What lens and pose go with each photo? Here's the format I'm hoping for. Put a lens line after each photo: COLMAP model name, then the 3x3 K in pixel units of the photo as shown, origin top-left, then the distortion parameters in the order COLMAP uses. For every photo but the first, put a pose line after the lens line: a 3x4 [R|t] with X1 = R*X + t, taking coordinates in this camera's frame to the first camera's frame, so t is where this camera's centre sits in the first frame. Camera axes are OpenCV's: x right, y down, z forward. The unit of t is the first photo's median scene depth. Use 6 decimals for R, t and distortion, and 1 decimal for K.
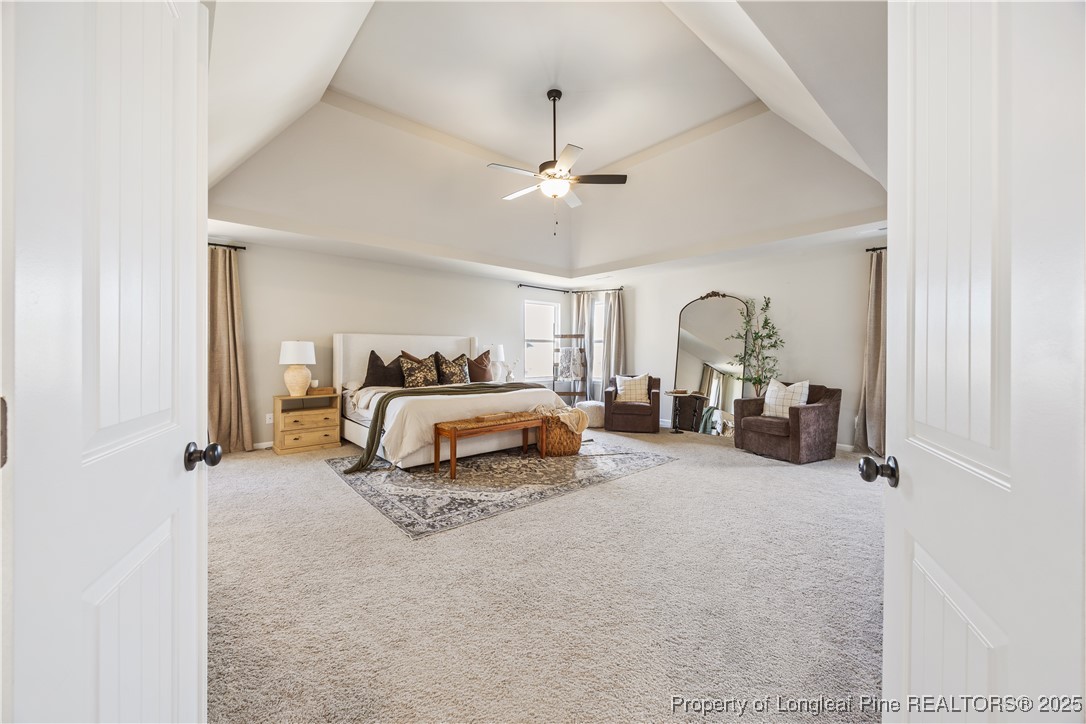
lens RADIAL K [[411.4, 0, 539.2], [0, 411.4, 356.8], [0, 0, 1]] dist [-0.000186, -0.000197]
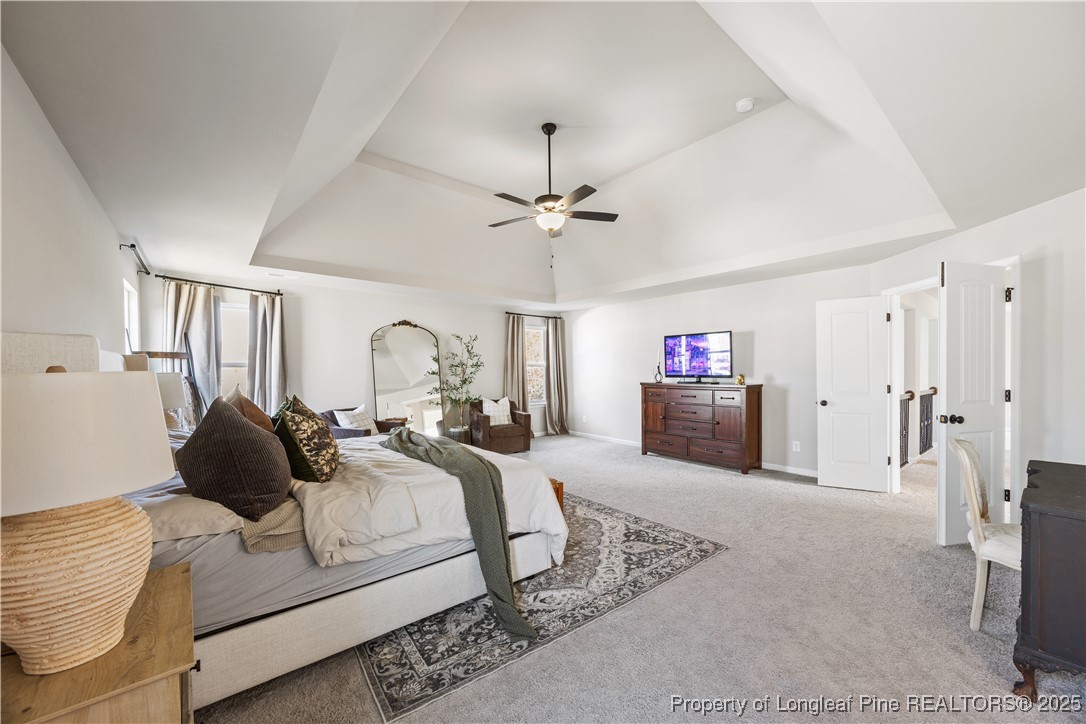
lens RADIAL K [[419.3, 0, 539.9], [0, 419.3, 376.6], [0, 0, 1]] dist [-0.001117, -0.000085]
pose [[0.028303, -0.018057, 0.999436, -0.989469], [0.018665, 0.999672, 0.017533, -0.044125], [-0.999425, 0.018159, 0.028631, 0.986594]]
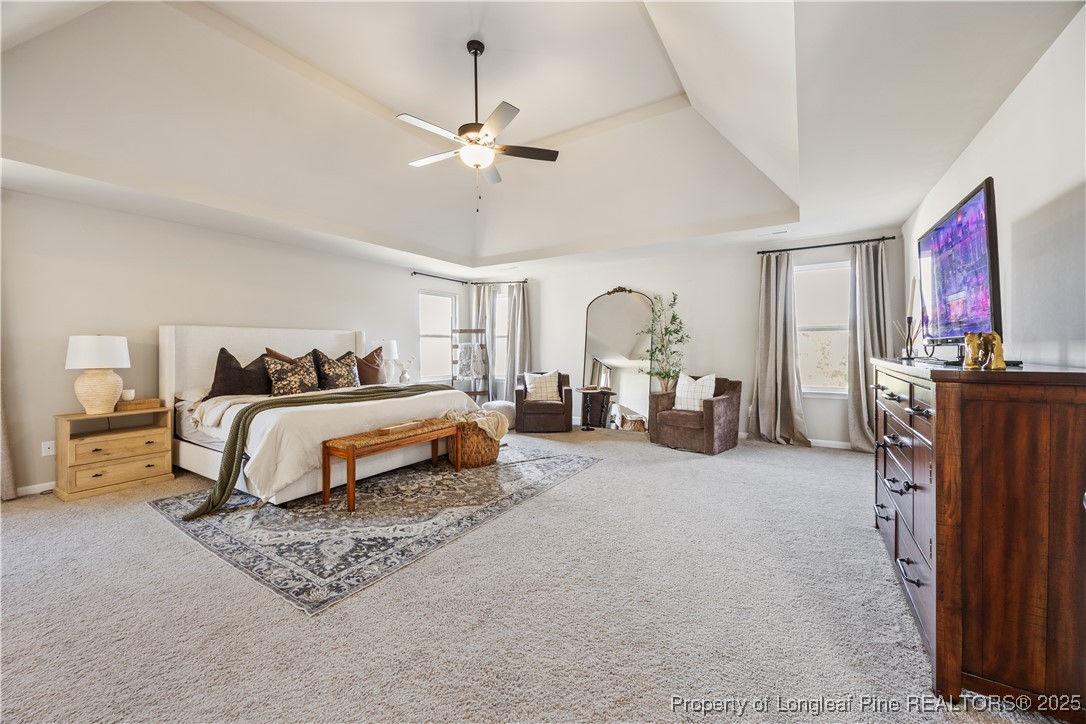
lens RADIAL K [[414.5, 0, 538.7], [0, 414.5, 351.7], [0, 0, 1]] dist [-0.000187, -0.000224]
pose [[0.958561, -0.009485, 0.284729, -0.086881], [0.010363, 0.999945, -0.001576, -0.001586], [-0.284699, 0.004461, 0.958607, 0.136753]]
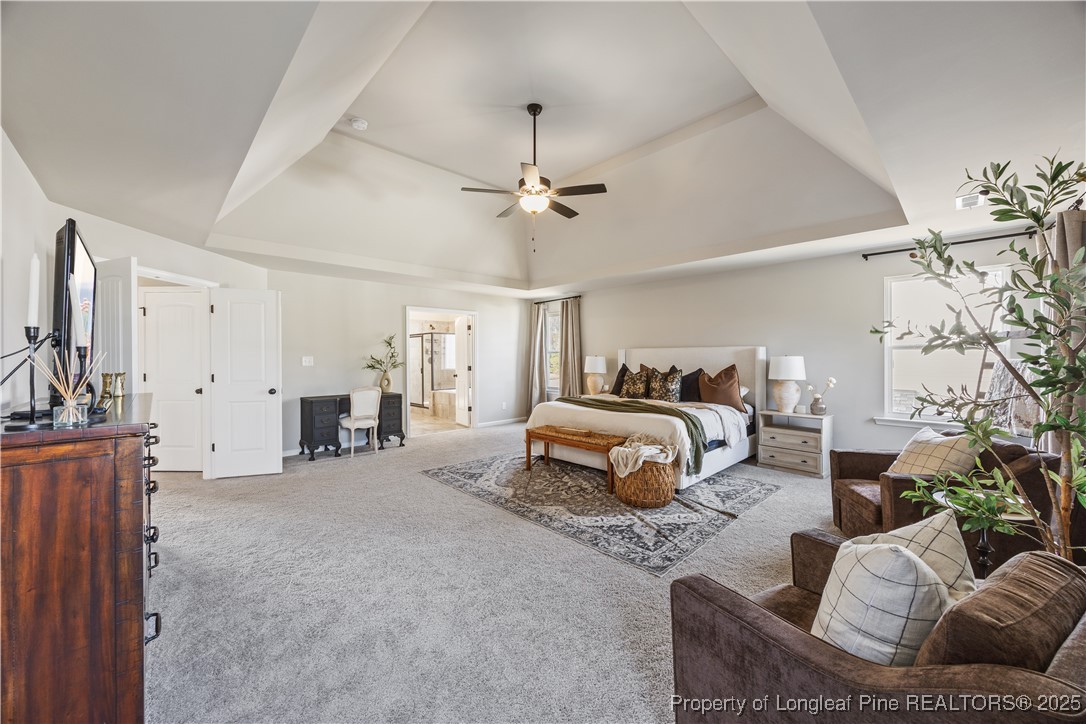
lens RADIAL K [[411.4, 0, 539.2], [0, 411.4, 356.8], [0, 0, 1]] dist [-0.000186, -0.000197]
pose [[0.045687, 0.000078, -0.998956, 1.005430], [-0.007941, 0.999968, -0.000286, -0.042315], [0.998924, 0.007946, 0.045686, 0.951072]]
